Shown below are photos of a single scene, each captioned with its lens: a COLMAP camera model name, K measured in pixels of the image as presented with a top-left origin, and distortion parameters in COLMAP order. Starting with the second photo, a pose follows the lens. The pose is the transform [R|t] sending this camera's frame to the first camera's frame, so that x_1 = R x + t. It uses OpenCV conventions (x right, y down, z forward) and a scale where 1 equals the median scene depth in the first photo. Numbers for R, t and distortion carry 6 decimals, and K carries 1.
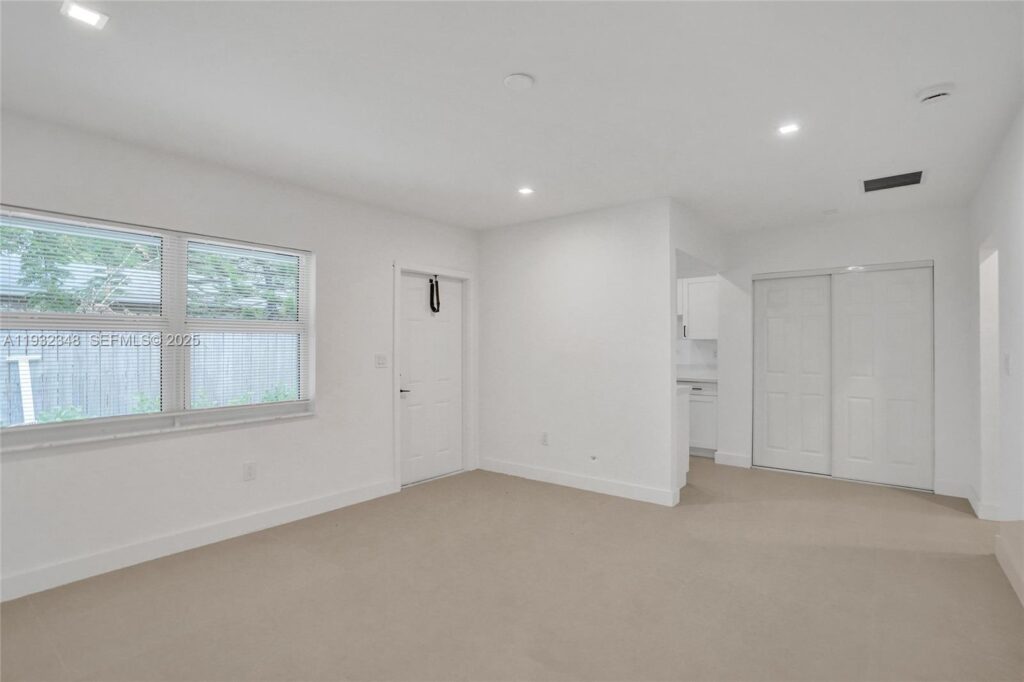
lens RADIAL K [[490.2, 0, 511.8], [0, 490.2, 339.1], [0, 0, 1]] dist [-0.055898, 0.029656]
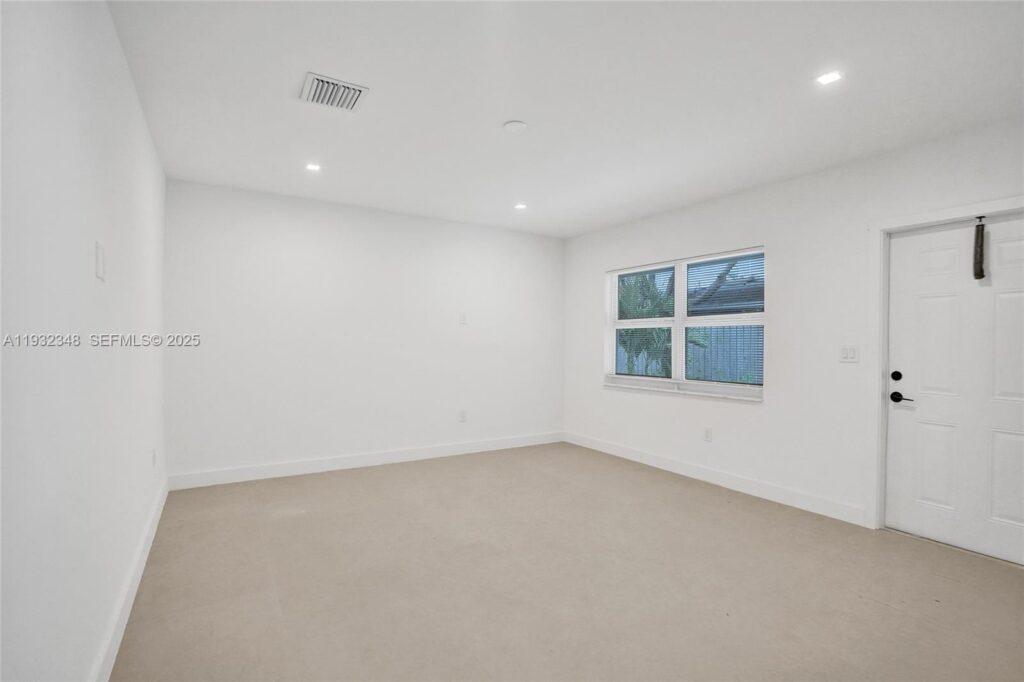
lens RADIAL K [[490.2, 0, 511.8], [0, 490.2, 339.1], [0, 0, 1]] dist [-0.055898, 0.029656]
pose [[-0.323305, 0.015540, -0.946167, 0.630758], [0.029637, 0.999541, 0.006290, -0.001781], [0.945831, -0.026008, -0.323617, 0.697061]]
